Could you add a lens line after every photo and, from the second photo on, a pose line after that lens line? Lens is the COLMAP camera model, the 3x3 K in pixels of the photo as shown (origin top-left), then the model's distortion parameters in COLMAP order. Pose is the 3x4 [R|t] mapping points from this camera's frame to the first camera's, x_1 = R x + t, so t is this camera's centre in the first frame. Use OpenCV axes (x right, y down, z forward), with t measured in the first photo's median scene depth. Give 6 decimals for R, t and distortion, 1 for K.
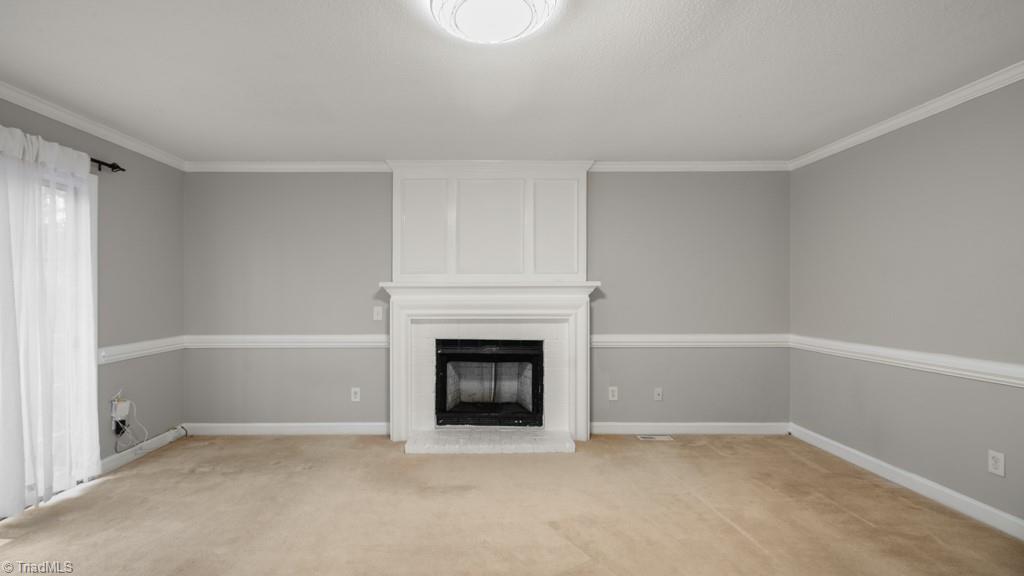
lens RADIAL K [[445.9, 0, 510.5], [0, 445.9, 296.9], [0, 0, 1]] dist [0.007720, -0.007637]
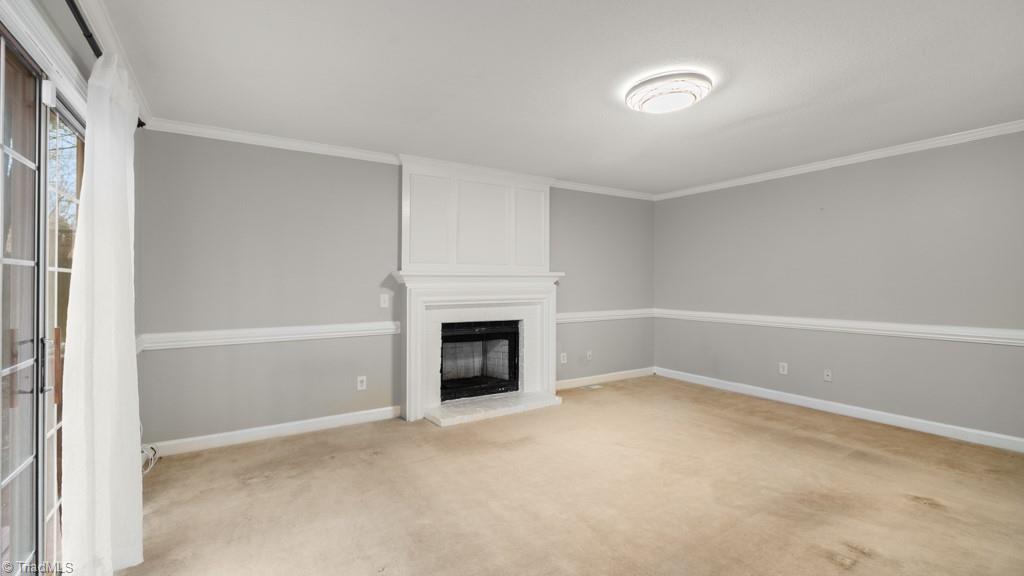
lens RADIAL K [[445.9, 0, 508.8], [0, 445.9, 279.5], [0, 0, 1]] dist [0.007720, -0.007637]
pose [[0.845737, 0.003255, 0.533590, -0.605866], [-0.000393, 0.999985, -0.005478, -0.006484], [-0.533600, 0.004424, 0.845726, -0.018274]]
